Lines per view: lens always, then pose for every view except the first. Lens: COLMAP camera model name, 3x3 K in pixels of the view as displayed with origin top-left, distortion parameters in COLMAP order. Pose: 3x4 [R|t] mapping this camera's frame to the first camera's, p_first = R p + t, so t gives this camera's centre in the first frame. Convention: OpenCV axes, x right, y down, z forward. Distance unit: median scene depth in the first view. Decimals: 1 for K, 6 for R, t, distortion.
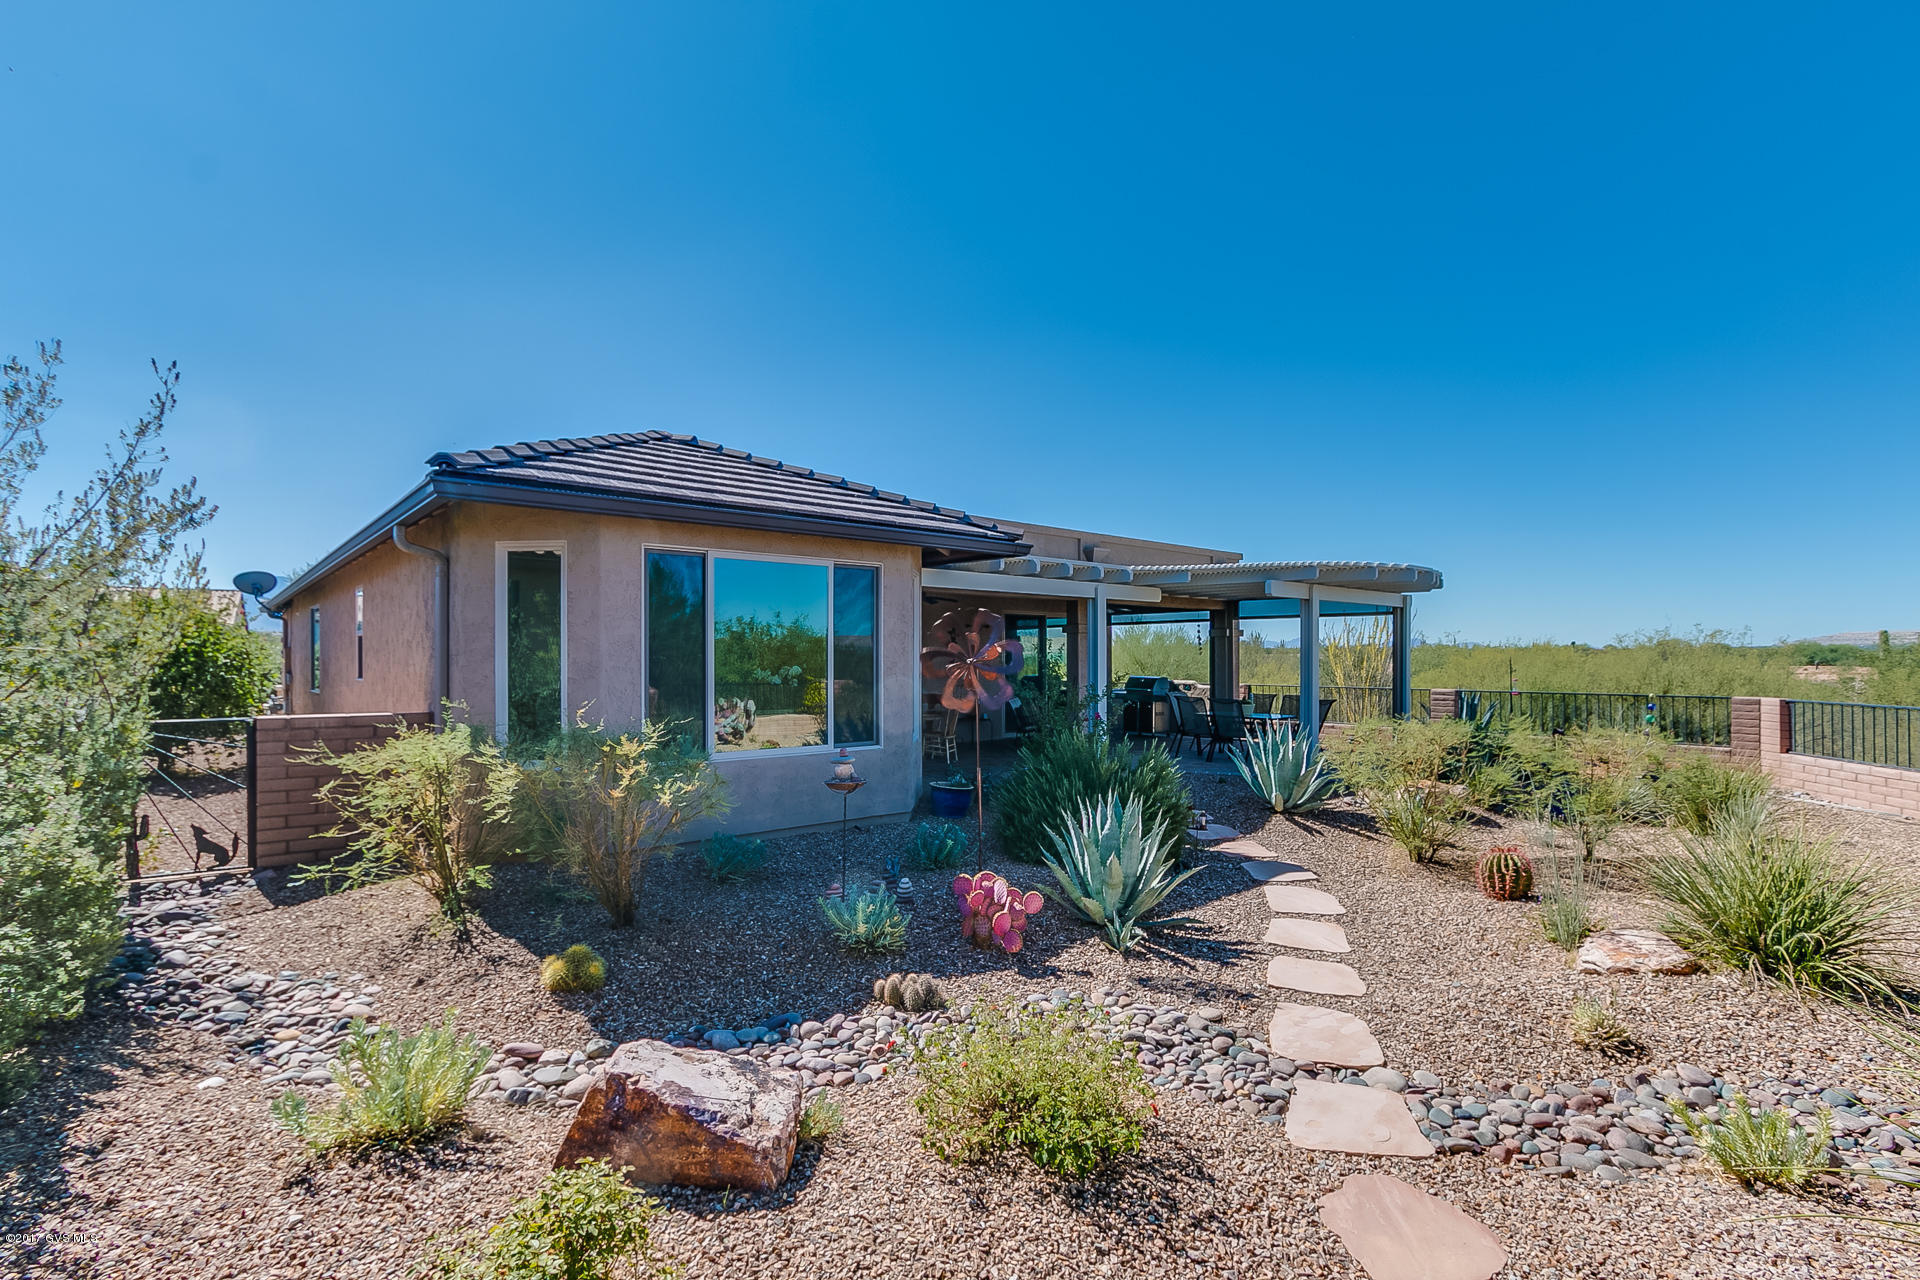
lens RADIAL K [[887.2, 0, 940.9], [0, 887.2, 651.0], [0, 0, 1]] dist [-0.020171, 0.000730]
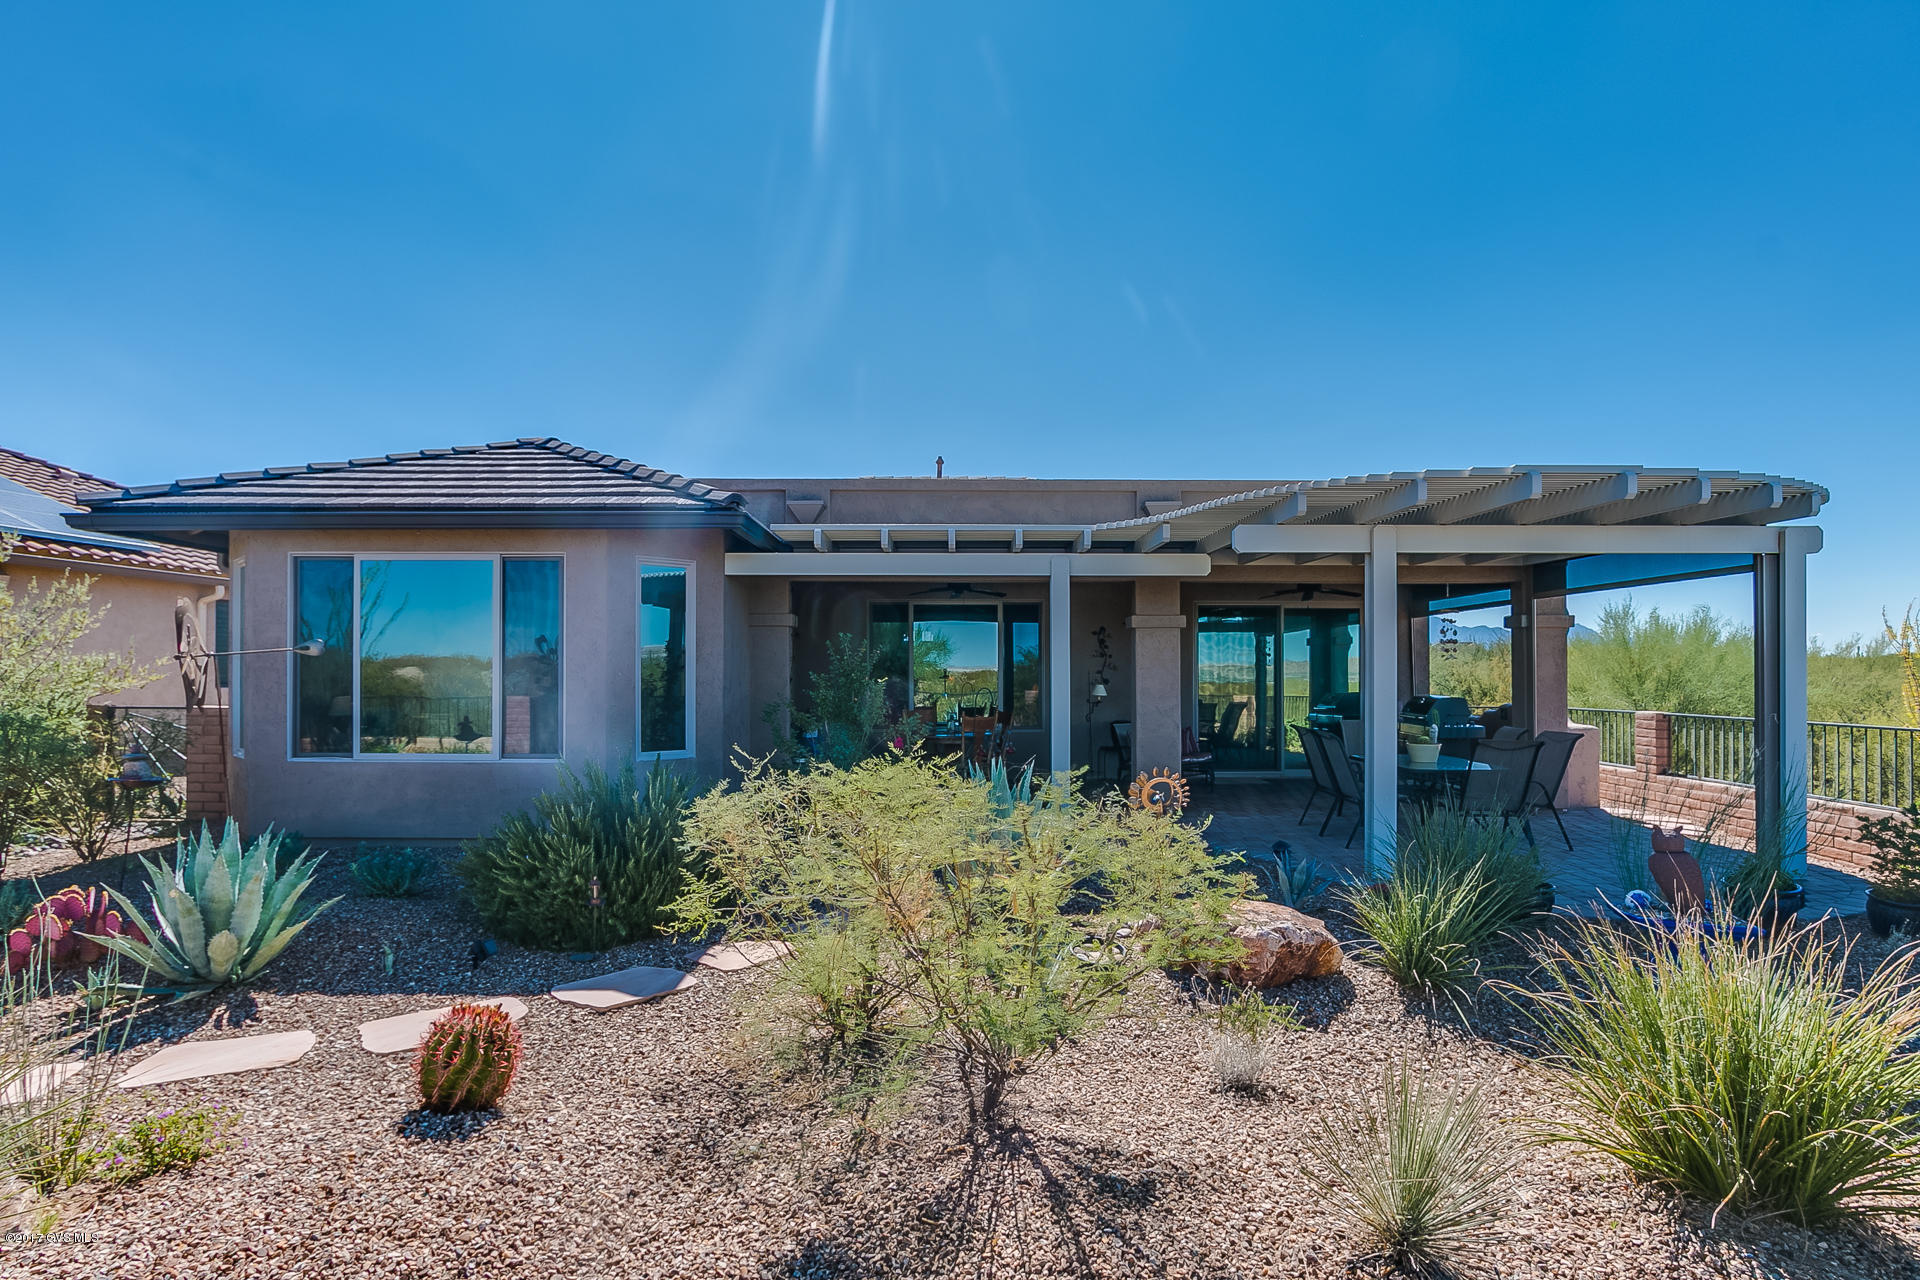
lens RADIAL K [[887.2, 0, 940.9], [0, 887.2, 651.0], [0, 0, 1]] dist [-0.020171, 0.000730]
pose [[0.779960, -0.016104, -0.625622, 0.811170], [0.005933, 0.999814, -0.018340, 0.018867], [0.625801, 0.010593, 0.779911, 0.575288]]
